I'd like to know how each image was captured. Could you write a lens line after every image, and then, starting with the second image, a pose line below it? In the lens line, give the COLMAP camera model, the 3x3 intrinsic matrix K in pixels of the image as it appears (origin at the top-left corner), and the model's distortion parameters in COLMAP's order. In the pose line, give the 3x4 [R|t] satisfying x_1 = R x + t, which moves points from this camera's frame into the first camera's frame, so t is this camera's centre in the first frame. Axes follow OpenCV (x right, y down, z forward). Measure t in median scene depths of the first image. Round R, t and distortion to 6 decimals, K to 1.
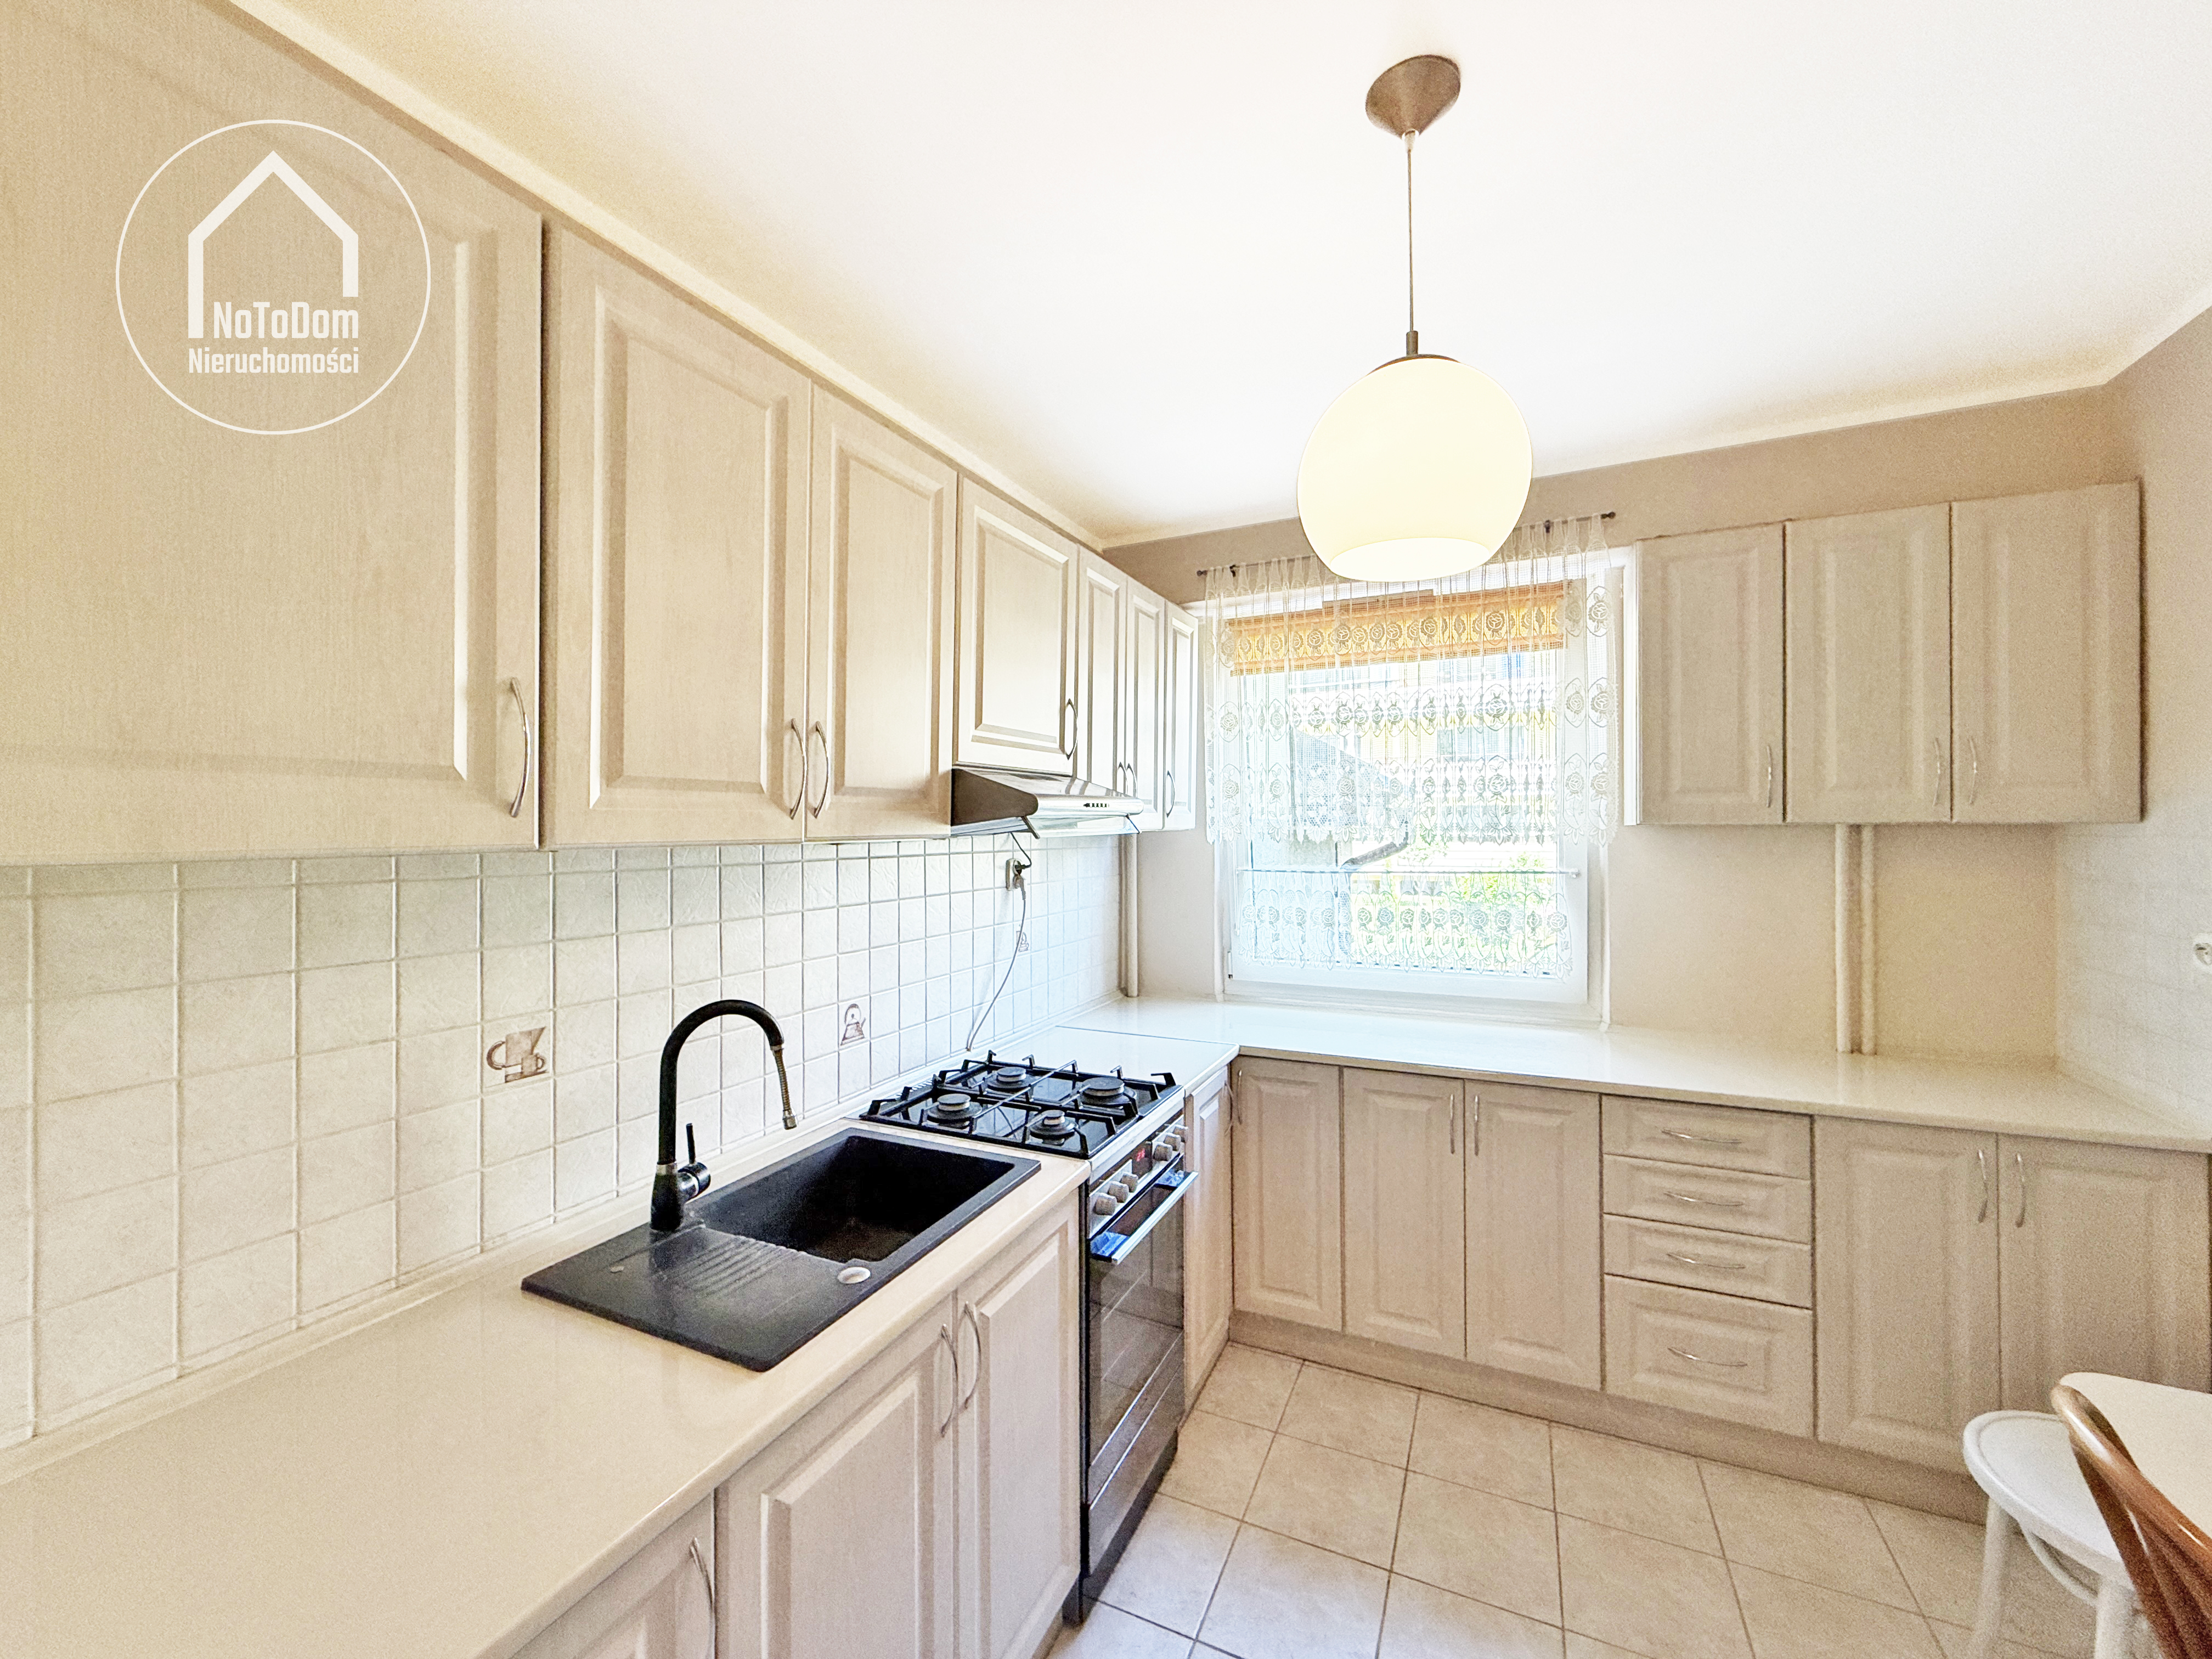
lens RADIAL K [[879.7, 0, 1097.9], [0, 879.7, 831.1], [0, 0, 1]] dist [-0.001647, -0.000142]
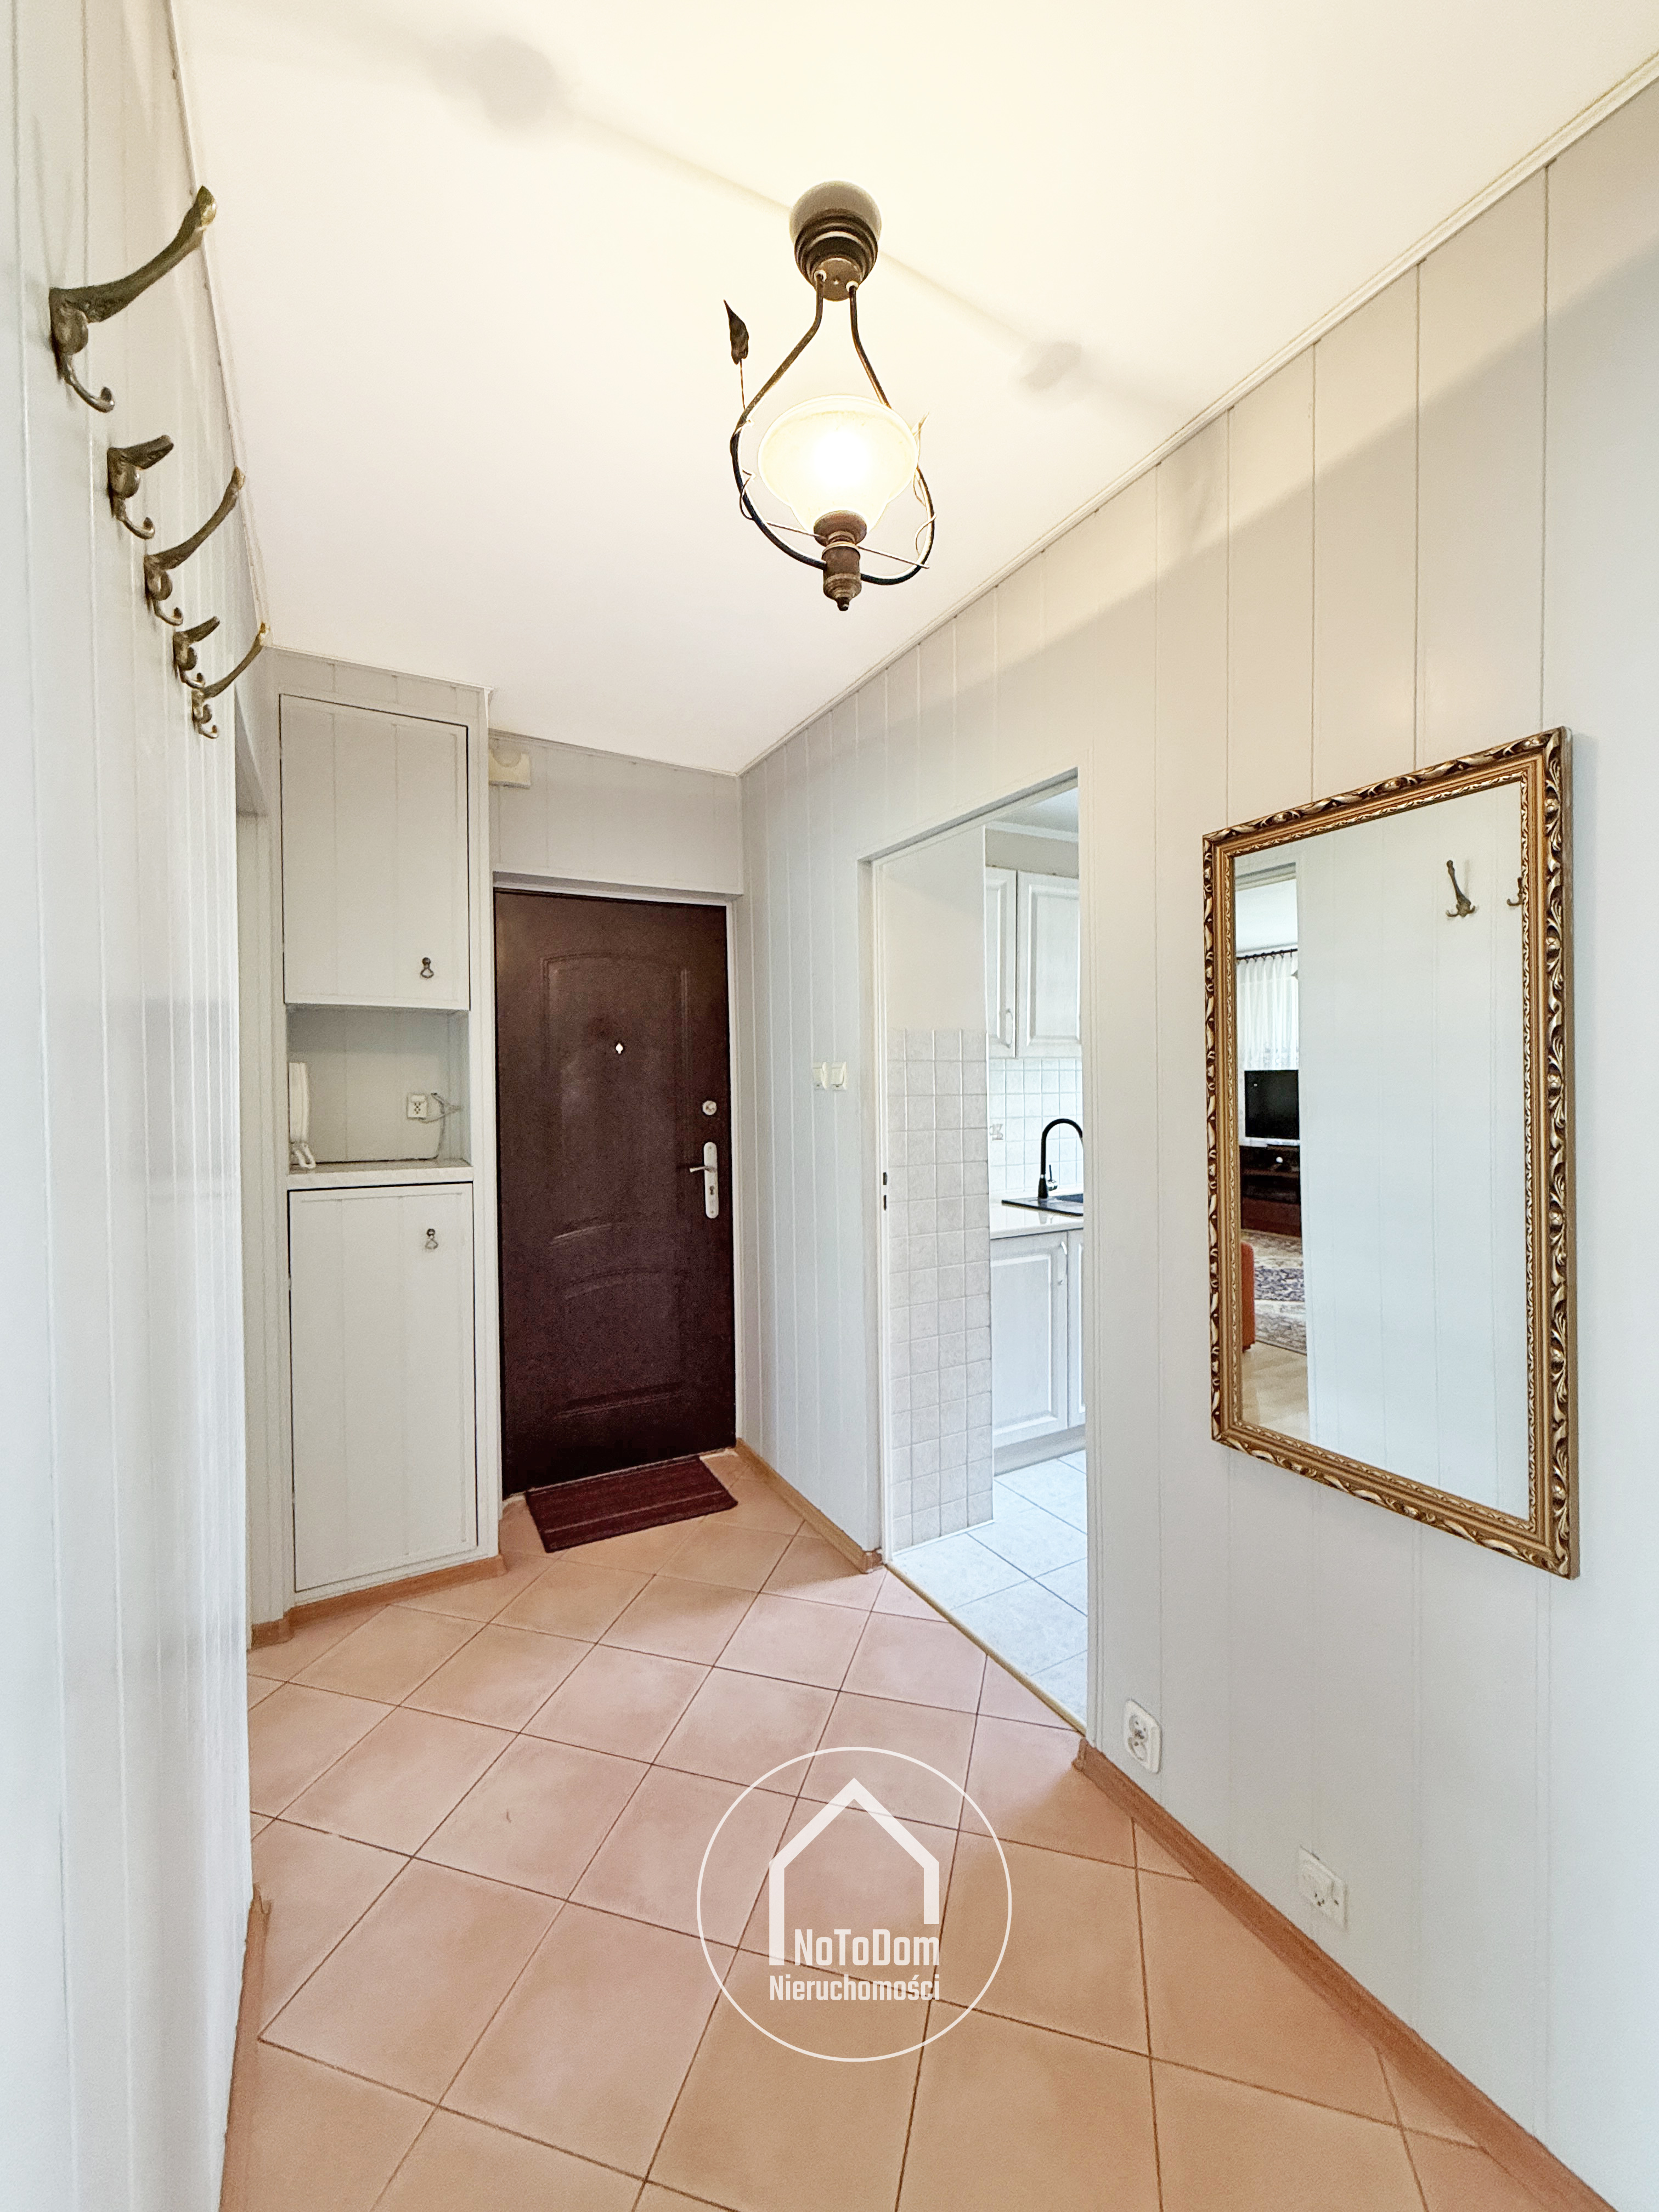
lens RADIAL K [[879.7, 0, 830.7], [0, 879.7, 1100.5], [0, 0, 1]] dist [-0.001647, -0.000142]
pose [[0.825586, 0.006700, -0.564236, 0.509380], [0.006562, 0.999748, 0.021473, 0.079044], [0.564238, -0.021431, 0.825334, -1.627811]]
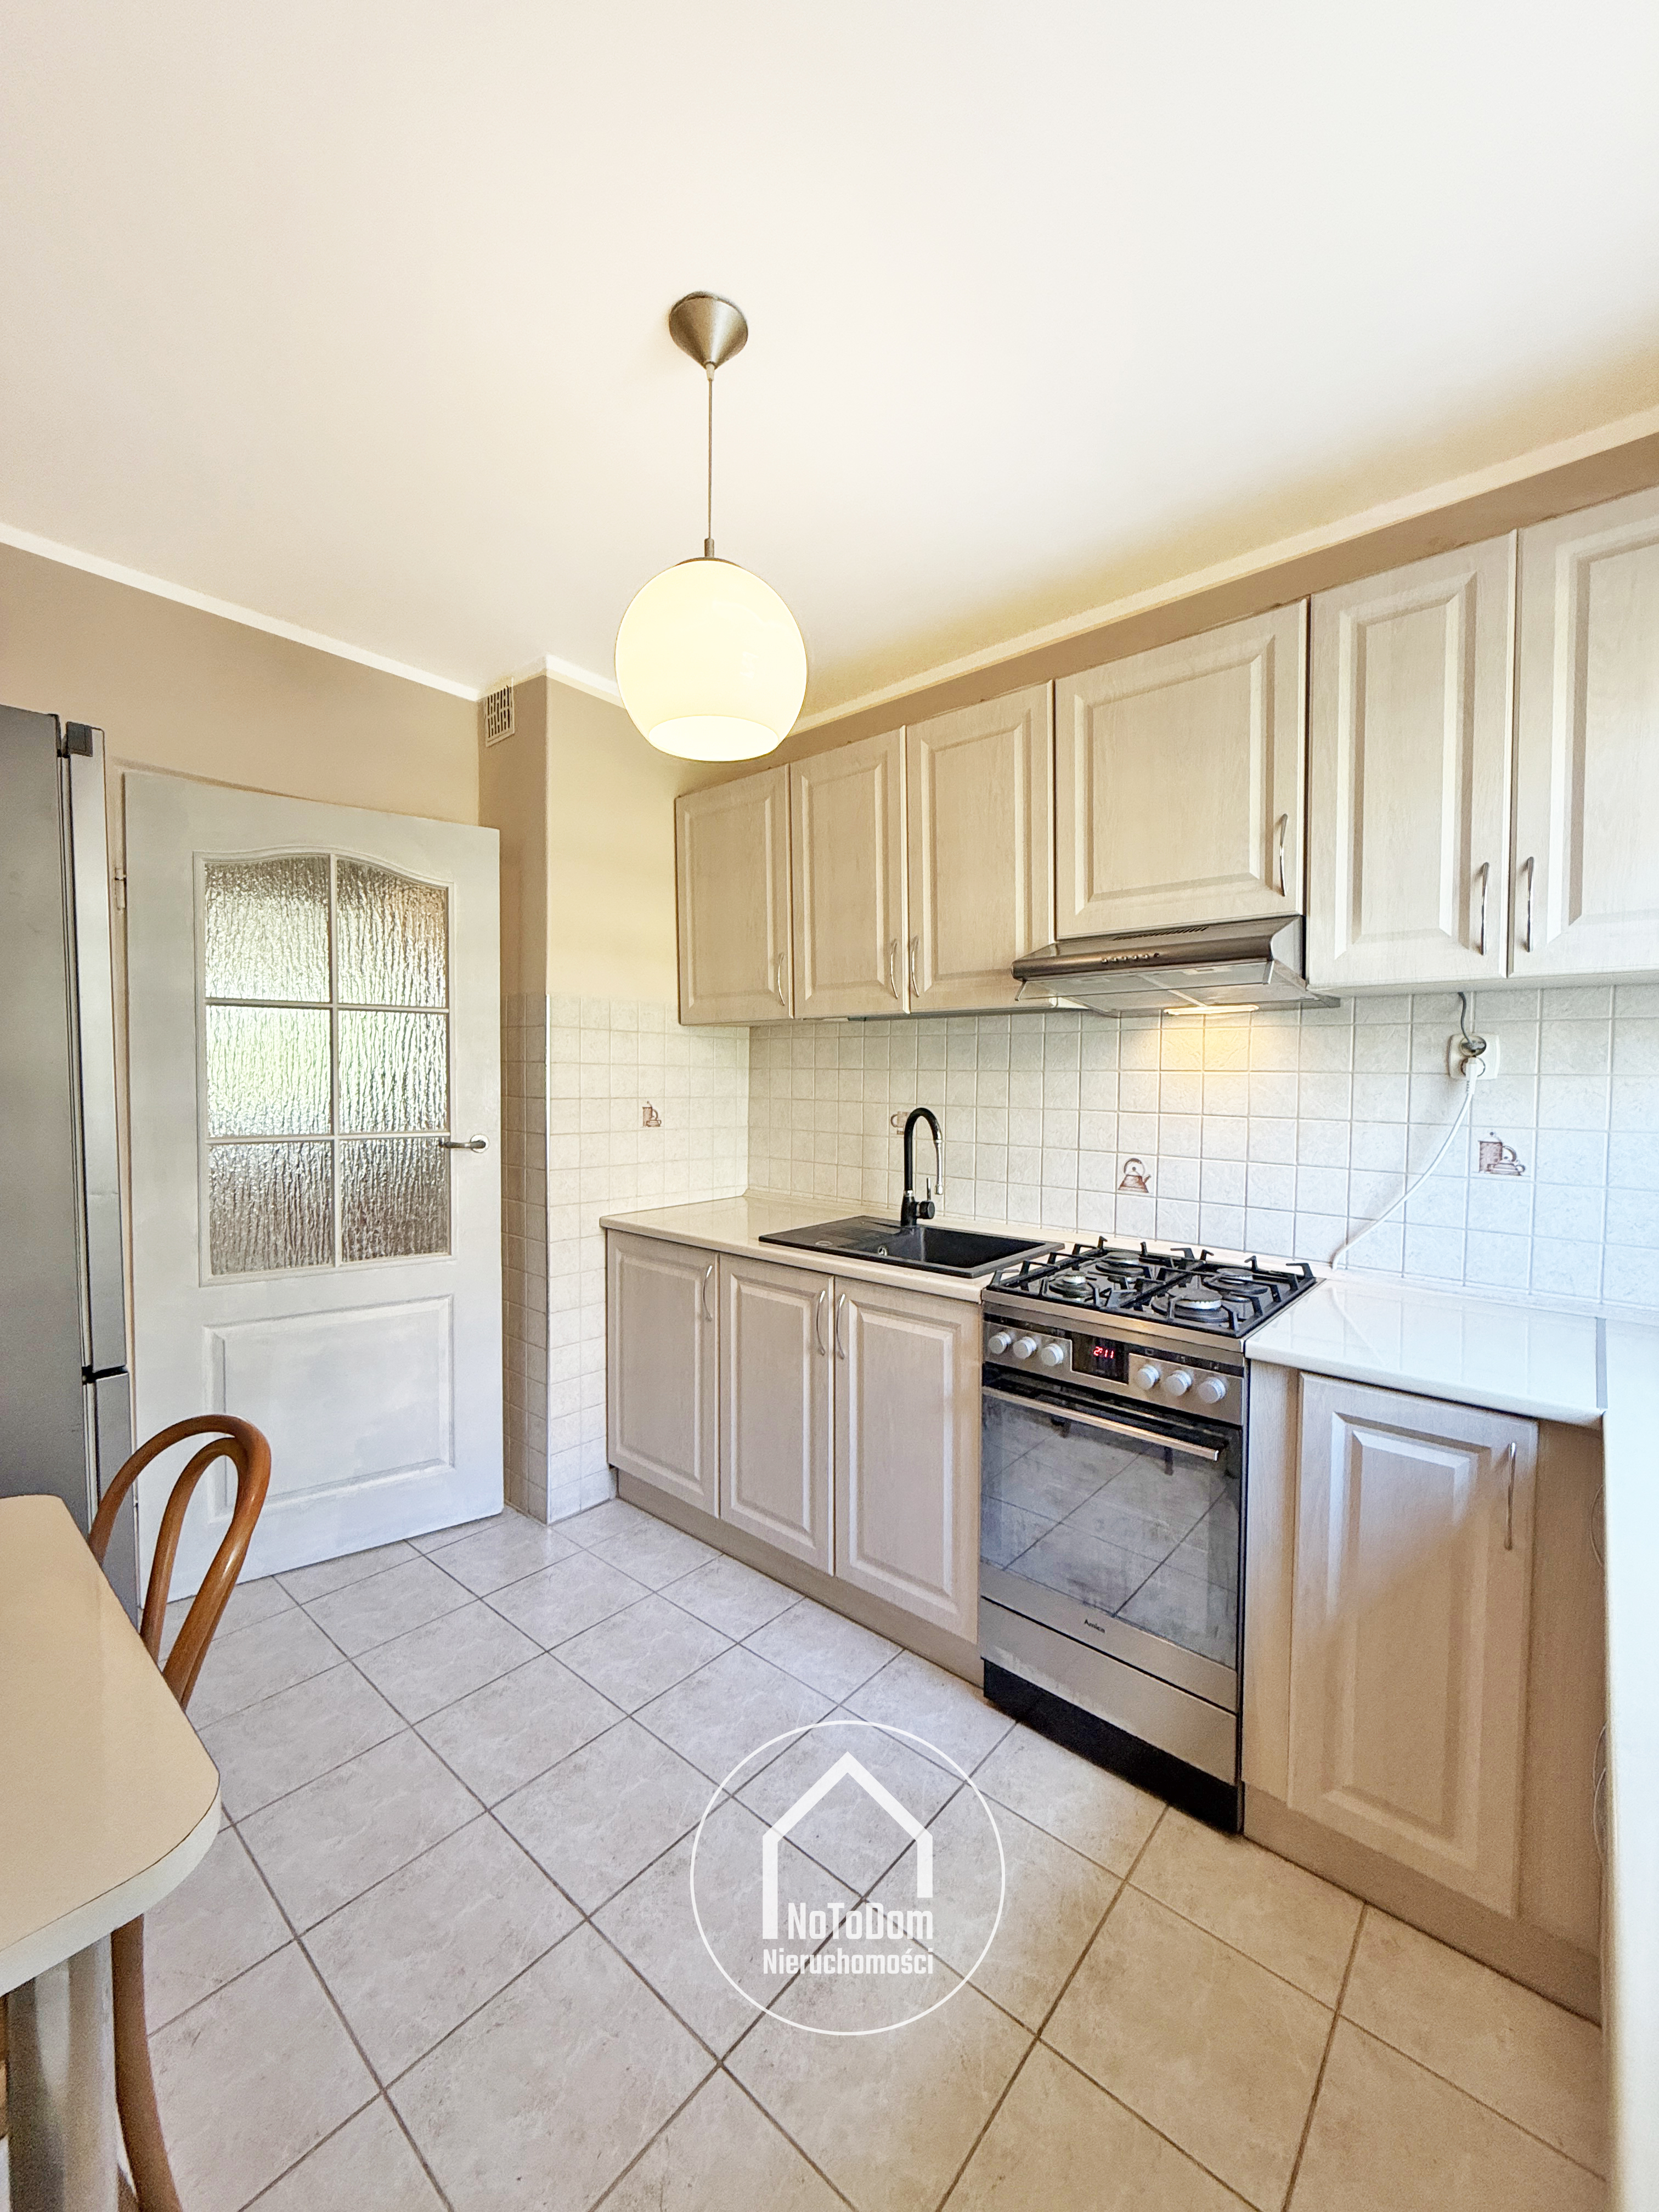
lens RADIAL K [[879.7, 0, 830.7], [0, 879.7, 1100.5], [0, 0, 1]] dist [-0.001647, -0.000142]
pose [[-0.255943, 0.046395, -0.965578, 1.307146], [0.004608, 0.998895, 0.046775, 0.099222], [0.966681, 0.007523, -0.255874, 1.321582]]
